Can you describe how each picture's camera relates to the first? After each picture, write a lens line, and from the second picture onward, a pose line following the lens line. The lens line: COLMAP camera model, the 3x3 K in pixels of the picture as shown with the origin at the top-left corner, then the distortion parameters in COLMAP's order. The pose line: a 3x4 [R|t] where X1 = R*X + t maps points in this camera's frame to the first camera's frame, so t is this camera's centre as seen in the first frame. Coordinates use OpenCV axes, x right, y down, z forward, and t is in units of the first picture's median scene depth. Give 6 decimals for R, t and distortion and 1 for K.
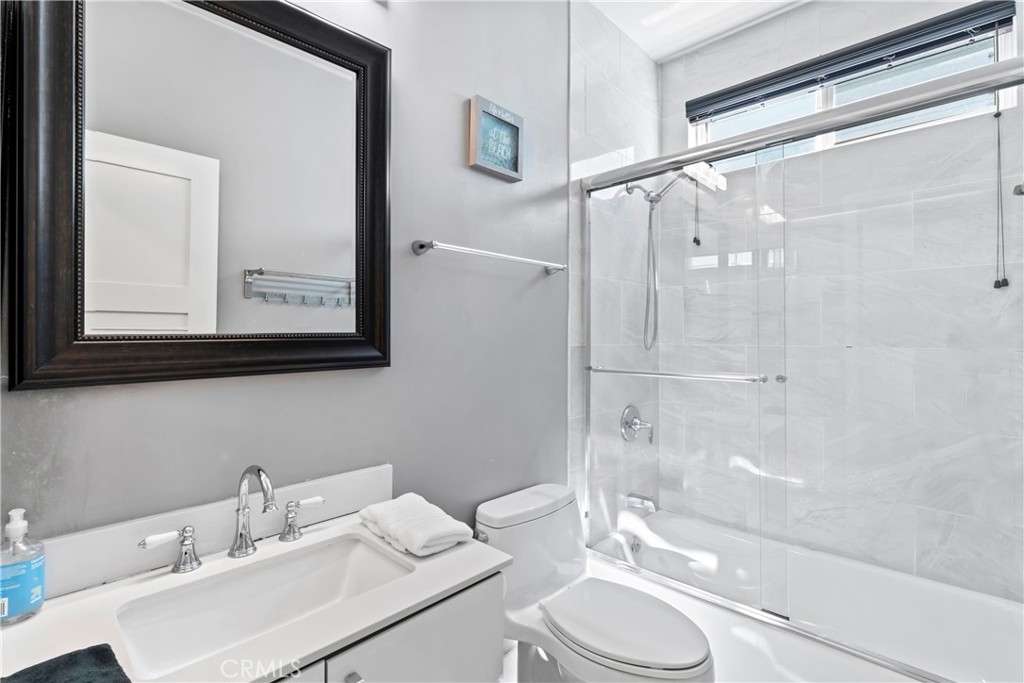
lens RADIAL K [[473.5, 0, 515.0], [0, 473.5, 337.8], [0, 0, 1]] dist [0.002712, 0.000010]
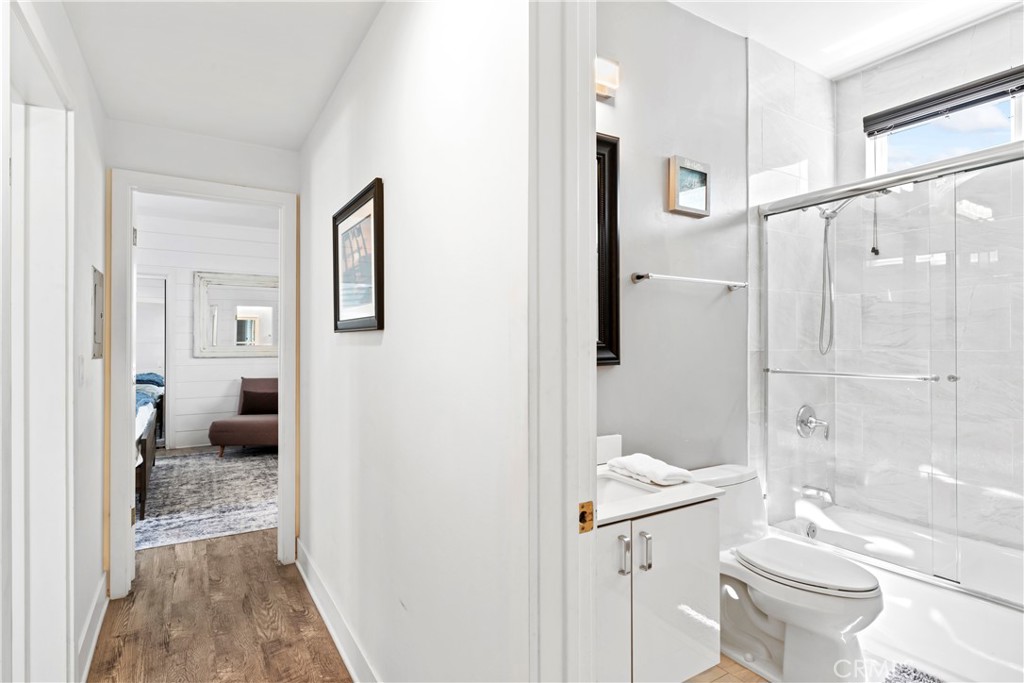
lens RADIAL K [[525.5, 0, 512.1], [0, 525.5, 346.1], [0, 0, 1]] dist [-0.001253, 0.000481]
pose [[0.967359, -0.002933, -0.253393, -0.115706], [0.003966, 0.999986, 0.003566, -0.001244], [0.253378, -0.004454, 0.967357, -0.380923]]
